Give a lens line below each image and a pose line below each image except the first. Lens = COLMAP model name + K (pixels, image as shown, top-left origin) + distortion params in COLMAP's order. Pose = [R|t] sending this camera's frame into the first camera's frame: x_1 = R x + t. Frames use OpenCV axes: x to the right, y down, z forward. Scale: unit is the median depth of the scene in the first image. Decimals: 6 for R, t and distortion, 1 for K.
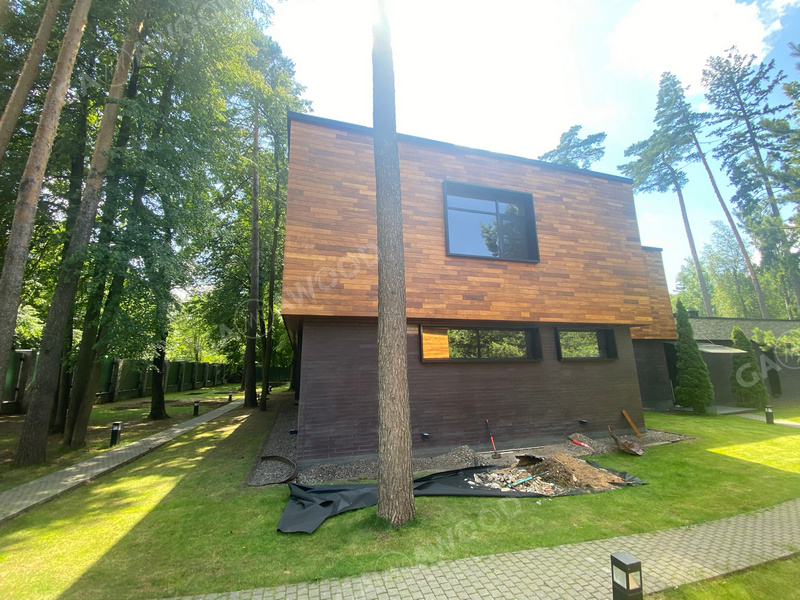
lens RADIAL K [[326.7, 0, 391.9], [0, 326.7, 301.3], [0, 0, 1]] dist [-0.001674, -0.011611]
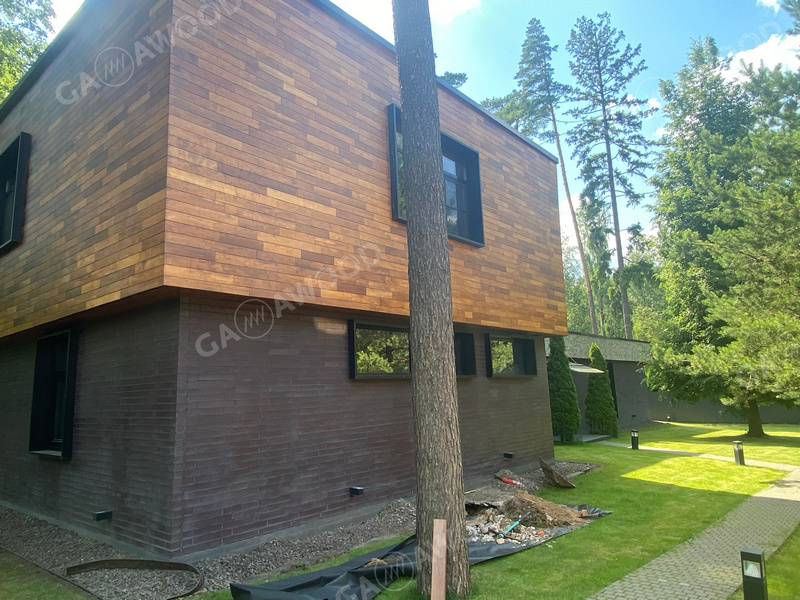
lens RADIAL K [[545.5, 0, 398.7], [0, 545.5, 301.6], [0, 0, 1]] dist [0.033507, -0.009324]
pose [[0.837475, 0.076575, 0.541084, -0.355652], [-0.090499, 0.995896, -0.000868, 0.023559], [-0.538930, -0.048241, 0.840968, 0.041648]]
